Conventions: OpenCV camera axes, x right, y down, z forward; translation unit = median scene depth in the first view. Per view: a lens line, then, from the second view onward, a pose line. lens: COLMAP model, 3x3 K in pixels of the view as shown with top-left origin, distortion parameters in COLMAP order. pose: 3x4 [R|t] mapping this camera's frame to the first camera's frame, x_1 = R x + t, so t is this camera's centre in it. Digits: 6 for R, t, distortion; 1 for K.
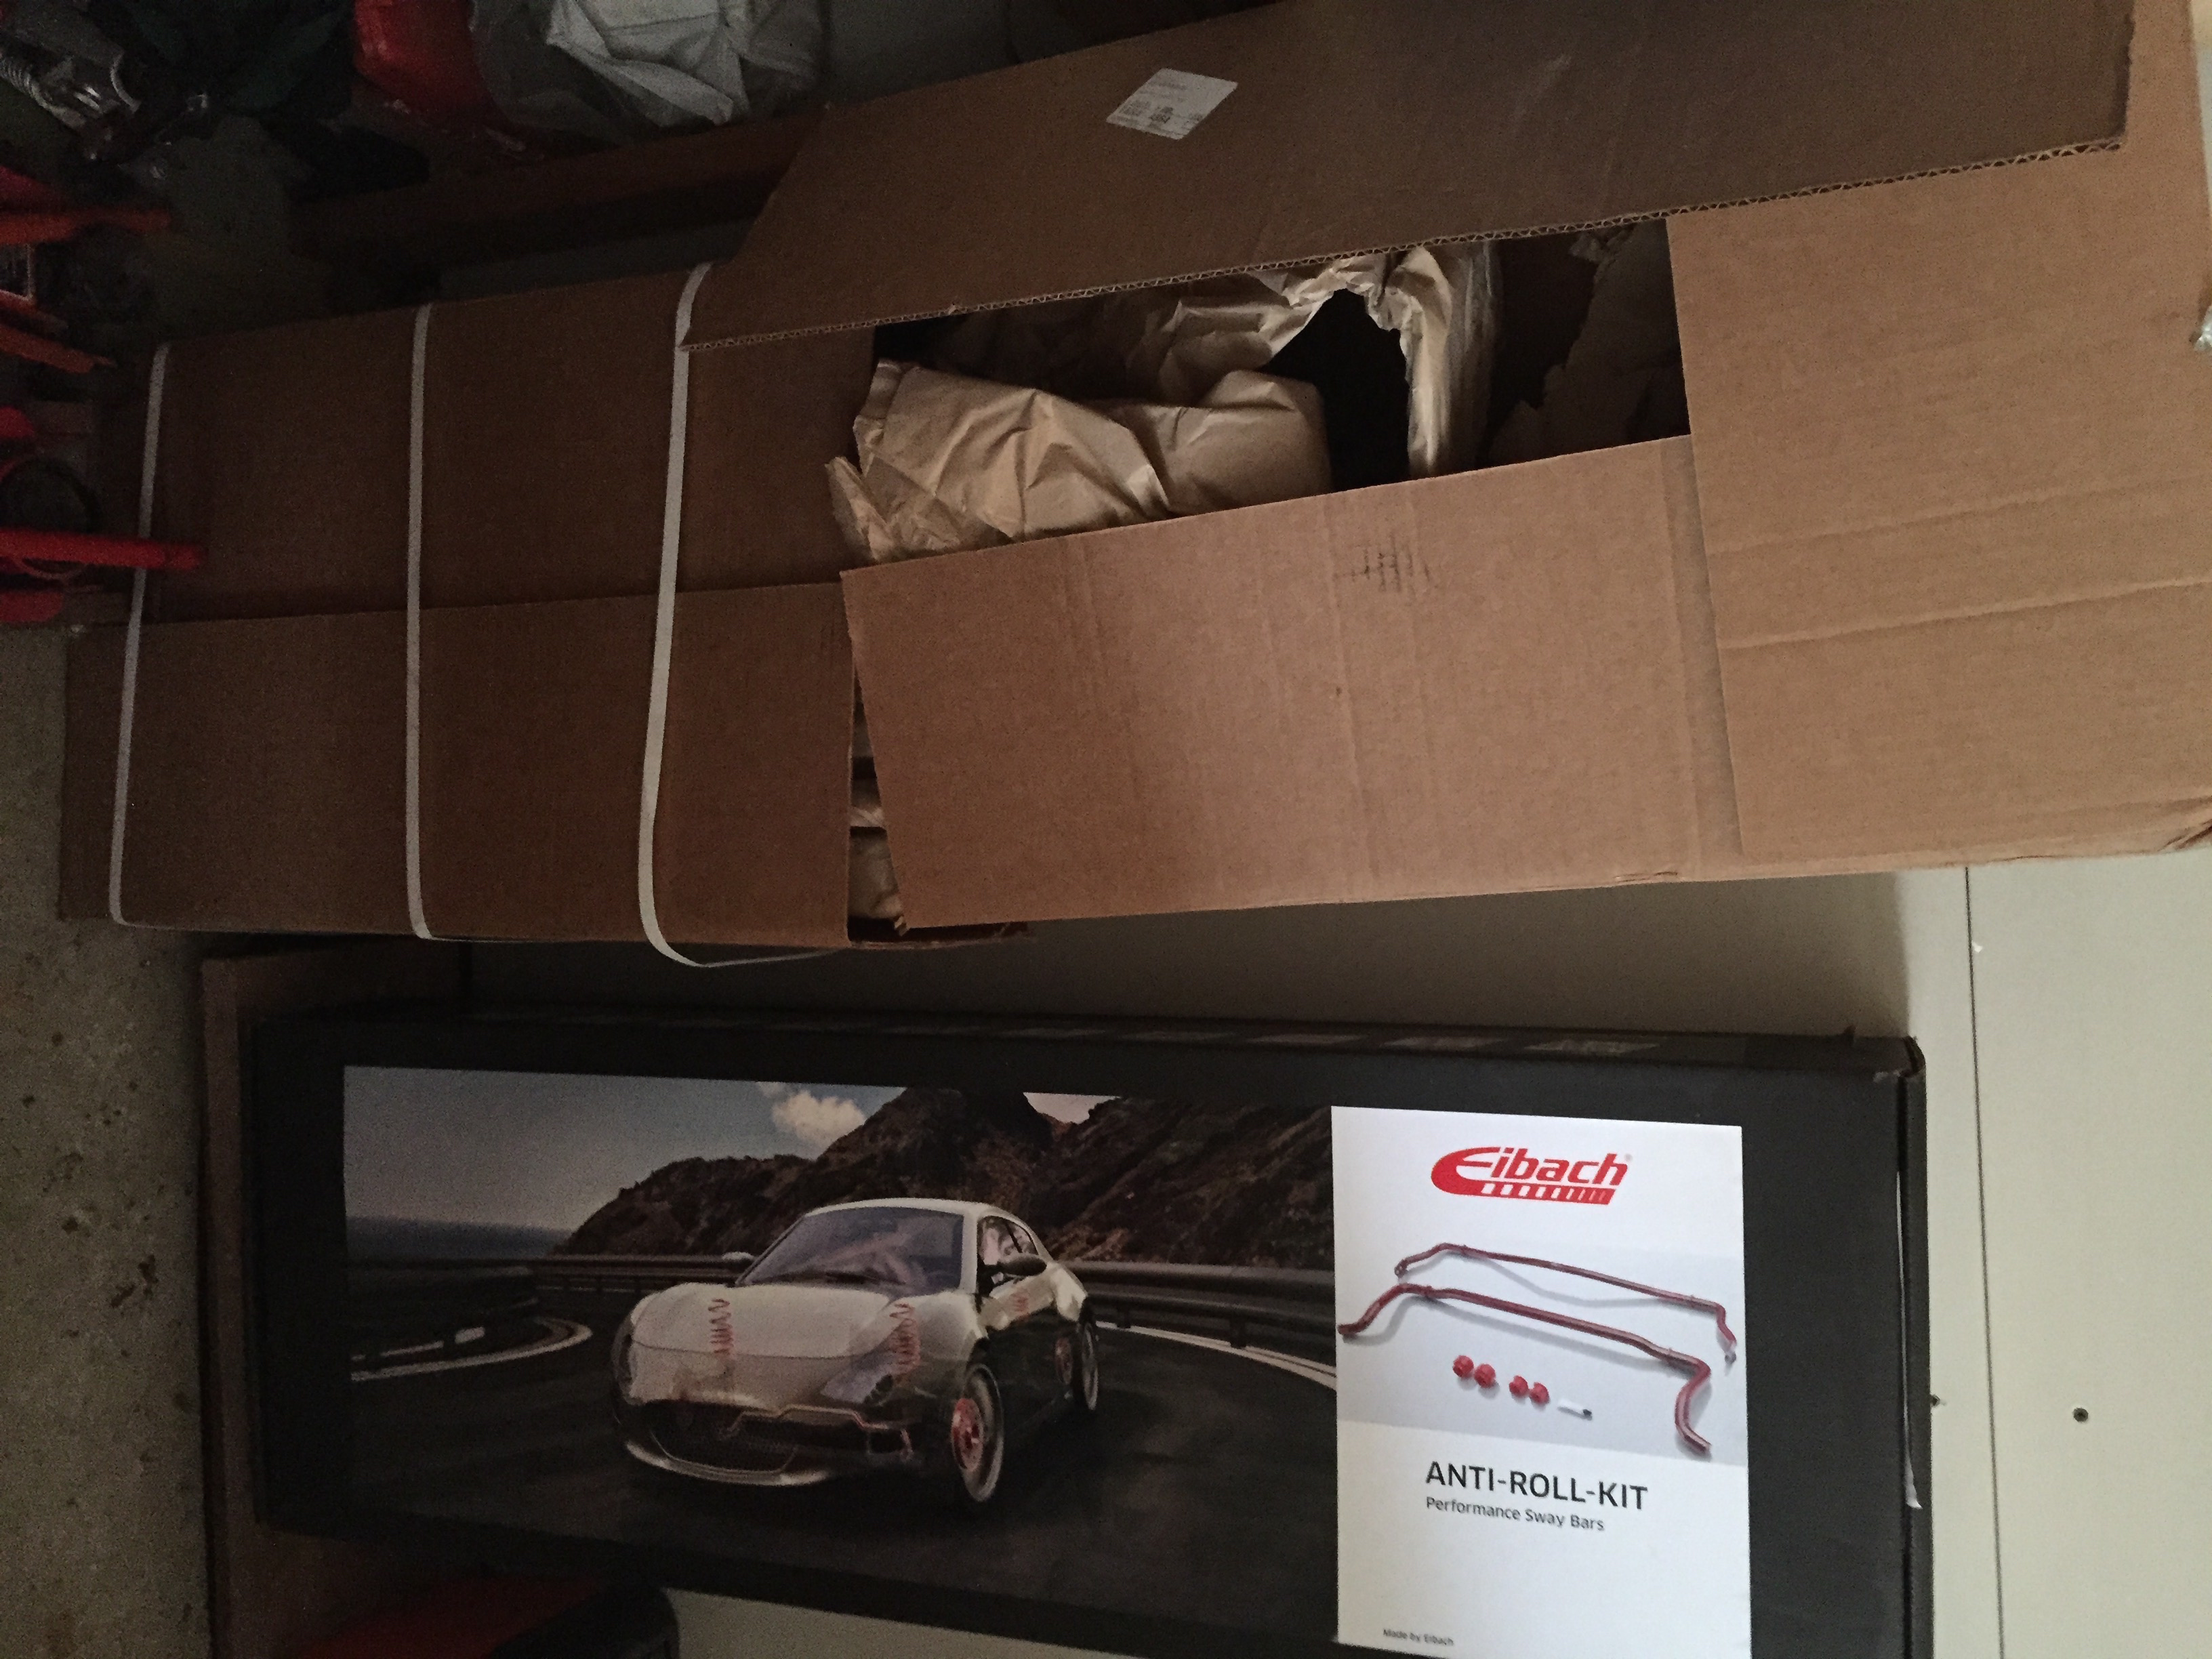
lens RADIAL K [[1890.7, 0, 1101.4], [0, 1890.7, 821.6], [0, 0, 1]] dist [0.056563, -0.082797]
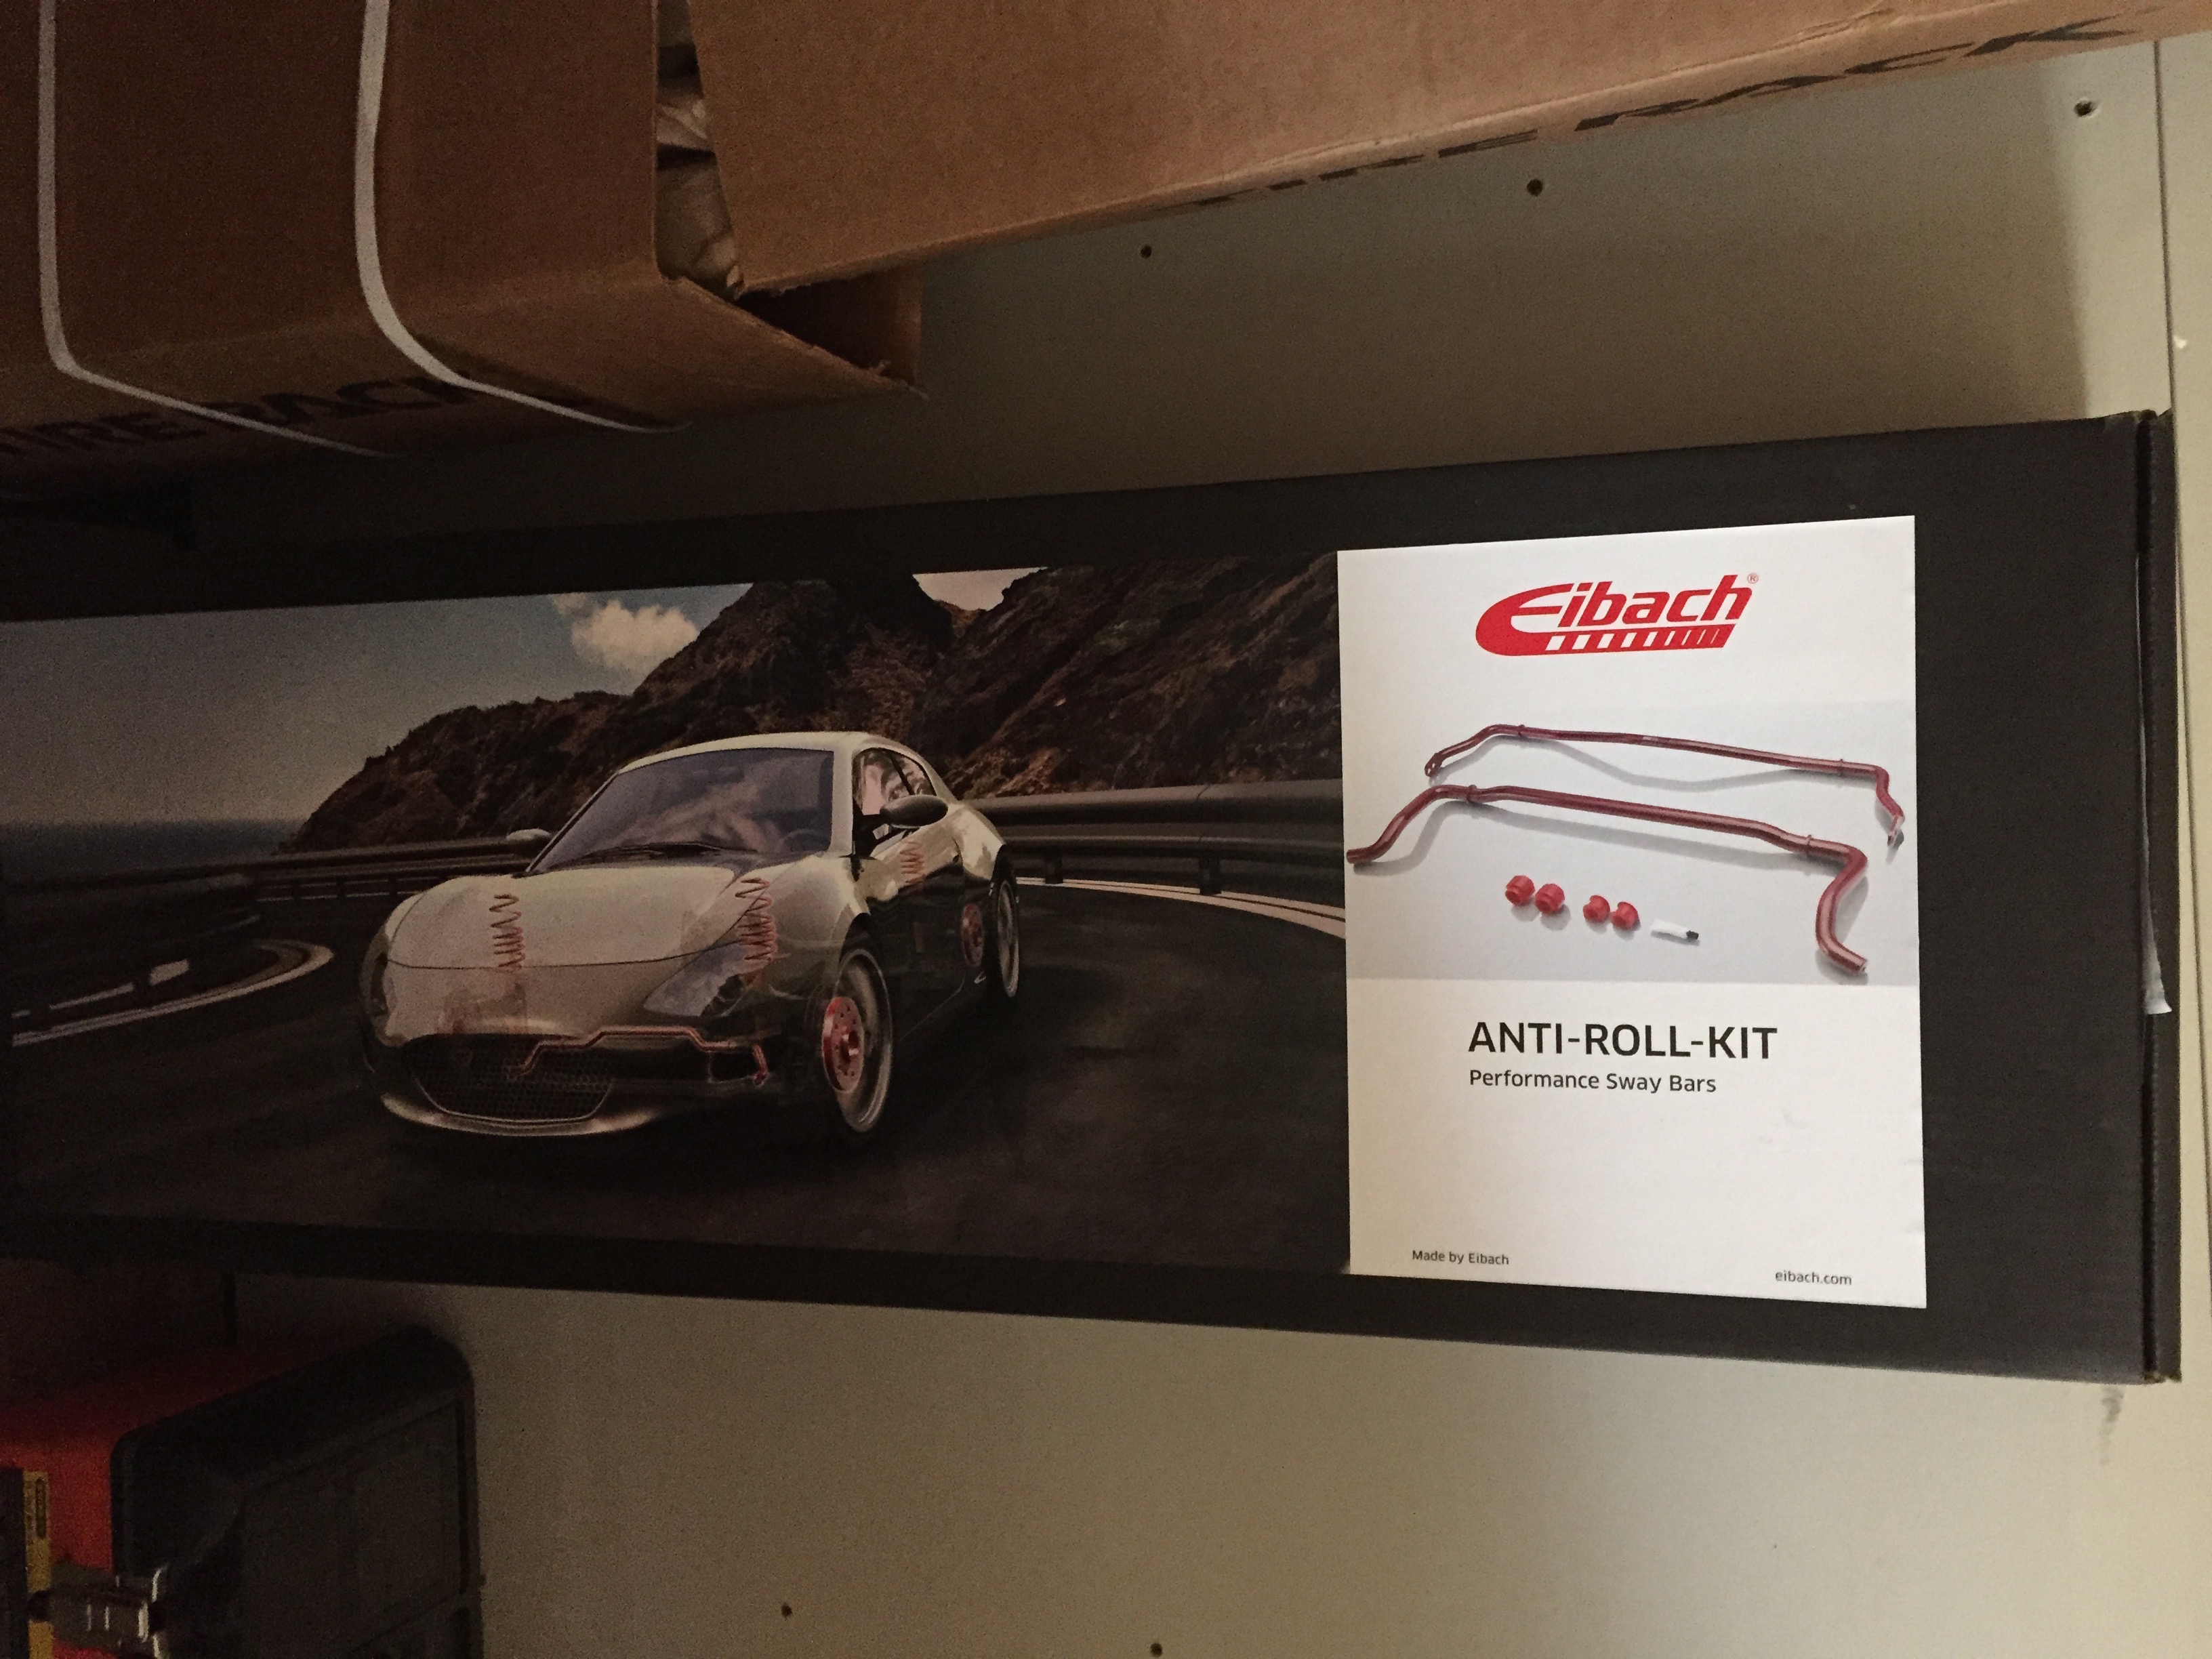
lens RADIAL K [[1890.7, 0, 1108.2], [0, 1890.7, 833.4], [0, 0, 1]] dist [0.056563, -0.082797]
pose [[0.997444, -0.011792, 0.070467, -0.019129], [0.010134, 0.999664, 0.023840, 0.234793], [-0.070725, -0.023065, 0.997229, 0.267799]]
